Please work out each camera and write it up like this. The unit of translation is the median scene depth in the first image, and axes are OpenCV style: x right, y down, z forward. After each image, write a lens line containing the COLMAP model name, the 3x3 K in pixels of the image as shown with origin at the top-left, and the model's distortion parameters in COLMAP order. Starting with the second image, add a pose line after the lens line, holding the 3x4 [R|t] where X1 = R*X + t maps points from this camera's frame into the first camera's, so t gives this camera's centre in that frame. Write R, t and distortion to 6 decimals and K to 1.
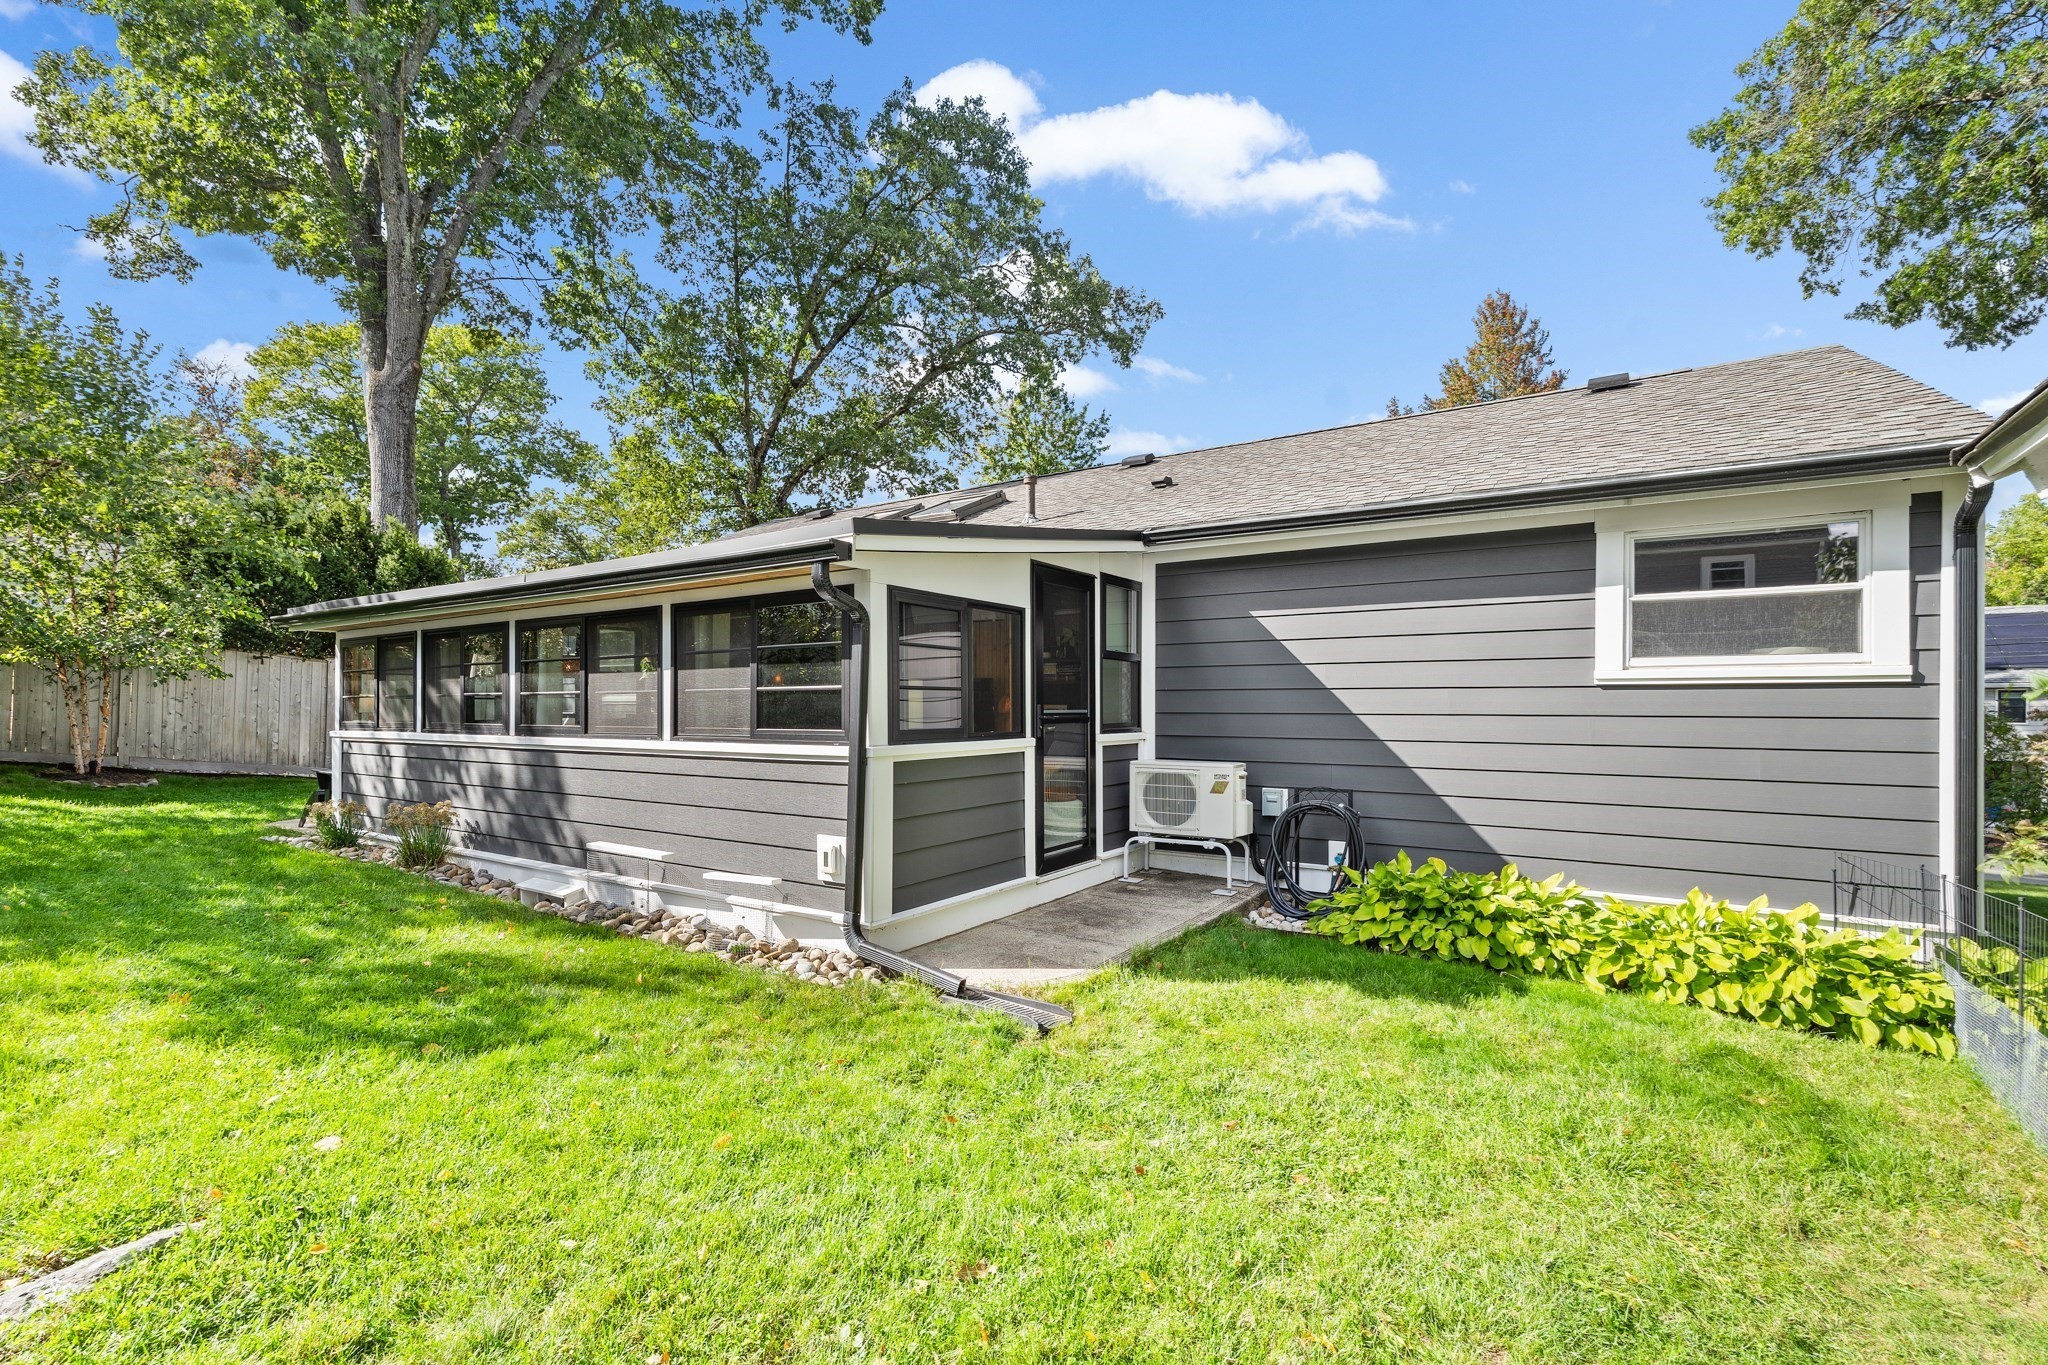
lens RADIAL K [[909.6, 0, 1026.5], [0, 909.6, 704.2], [0, 0, 1]] dist [-0.002568, 0.000888]
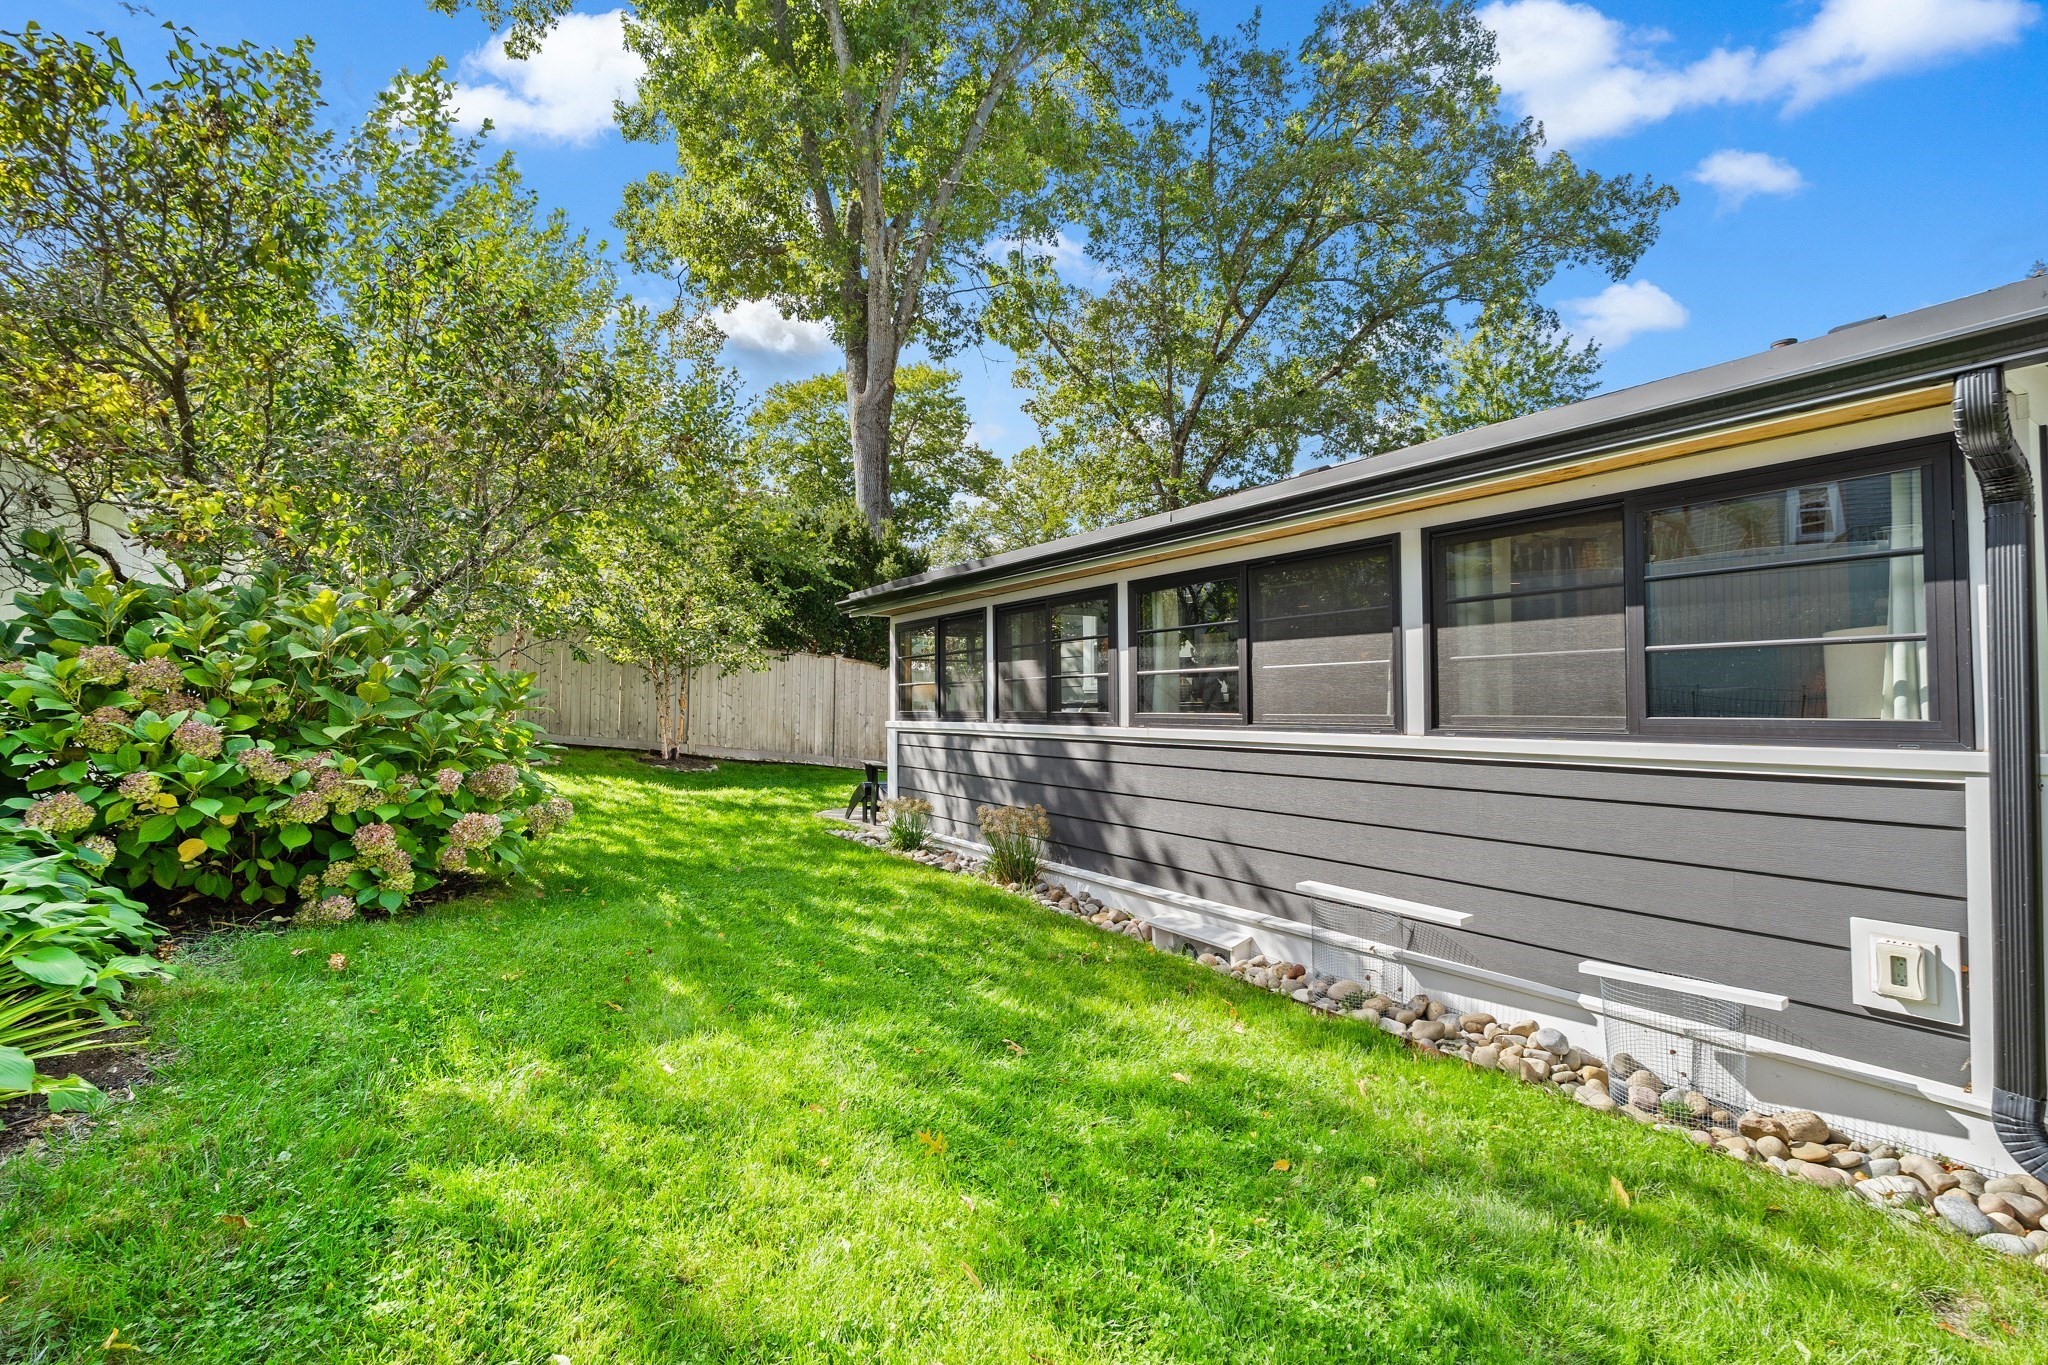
lens RADIAL K [[894.9, 0, 1024.0], [0, 894.9, 682.5], [0, 0, 1]] dist [0.009687, -0.000133]
pose [[0.922068, -0.015717, -0.386708, -0.117426], [0.009070, 0.999778, -0.019007, 0.003314], [0.386921, 0.014018, 0.922006, 0.083551]]
